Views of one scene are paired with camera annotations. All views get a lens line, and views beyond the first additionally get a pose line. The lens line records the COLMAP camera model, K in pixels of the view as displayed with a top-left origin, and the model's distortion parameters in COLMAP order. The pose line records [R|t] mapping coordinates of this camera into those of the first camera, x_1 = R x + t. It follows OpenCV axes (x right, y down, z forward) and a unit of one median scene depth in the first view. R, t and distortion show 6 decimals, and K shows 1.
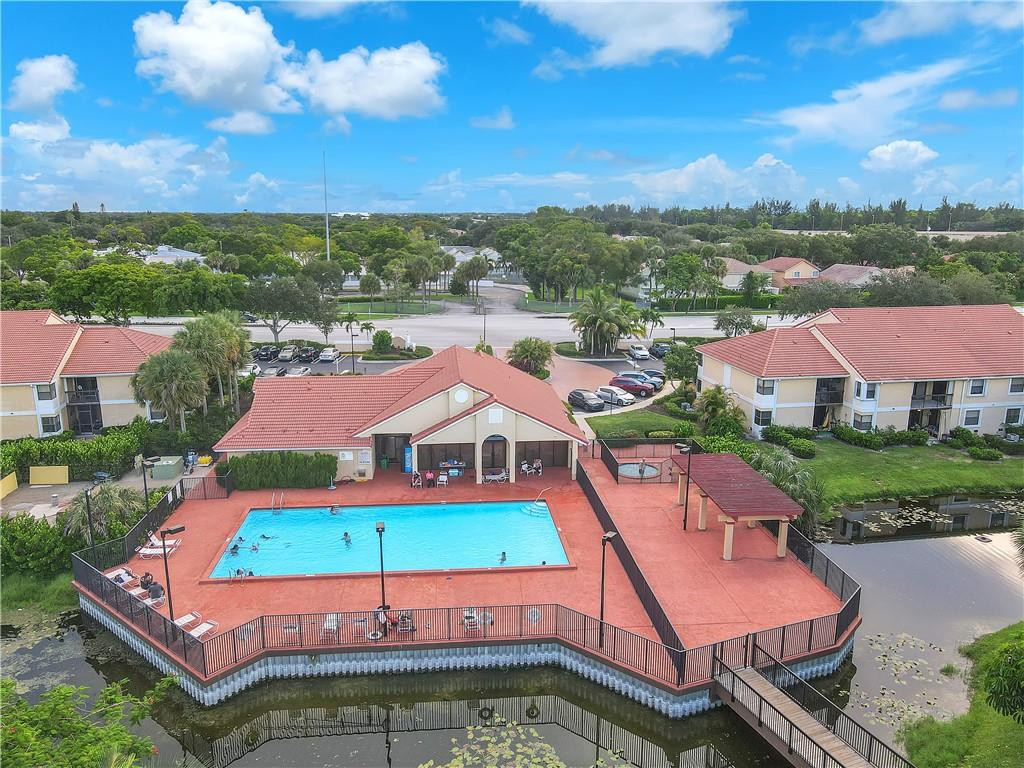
lens RADIAL K [[747.1, 0, 505.3], [0, 747.1, 368.3], [0, 0, 1]] dist [0.002790, 0.005484]
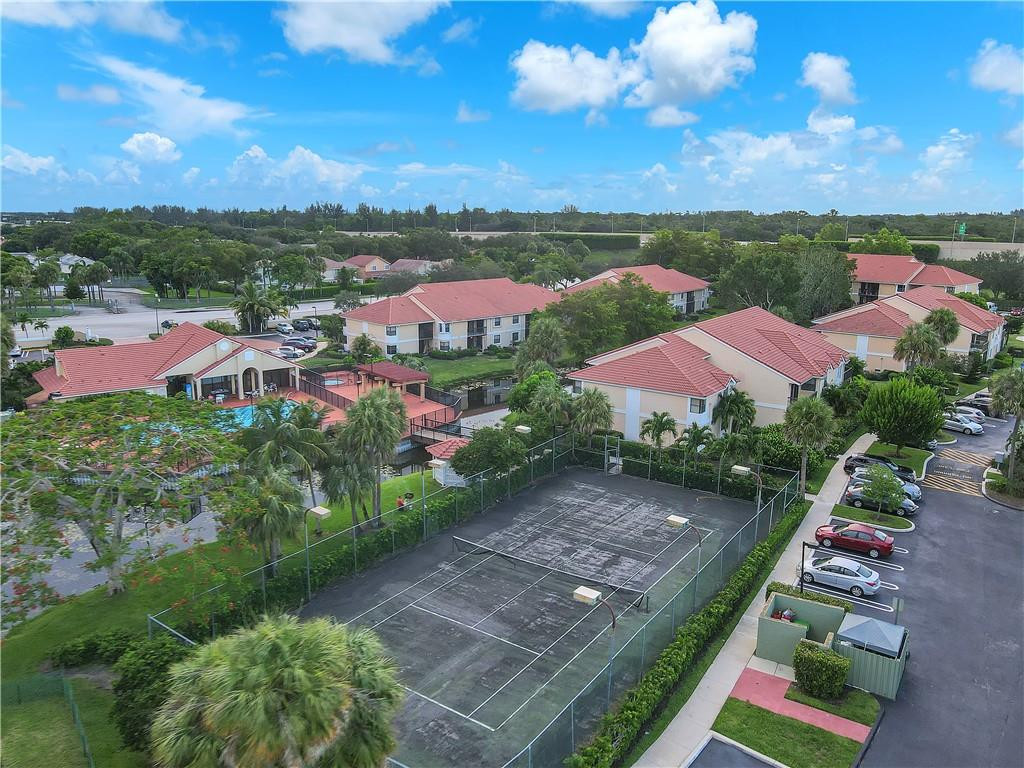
lens RADIAL K [[747.1, 0, 505.3], [0, 747.1, 368.3], [0, 0, 1]] dist [0.002790, 0.005484]
pose [[0.839107, -0.109162, 0.532900, -0.215751], [0.109395, 0.993507, 0.031261, 0.052406], [-0.532852, 0.032065, 0.845601, -0.350627]]
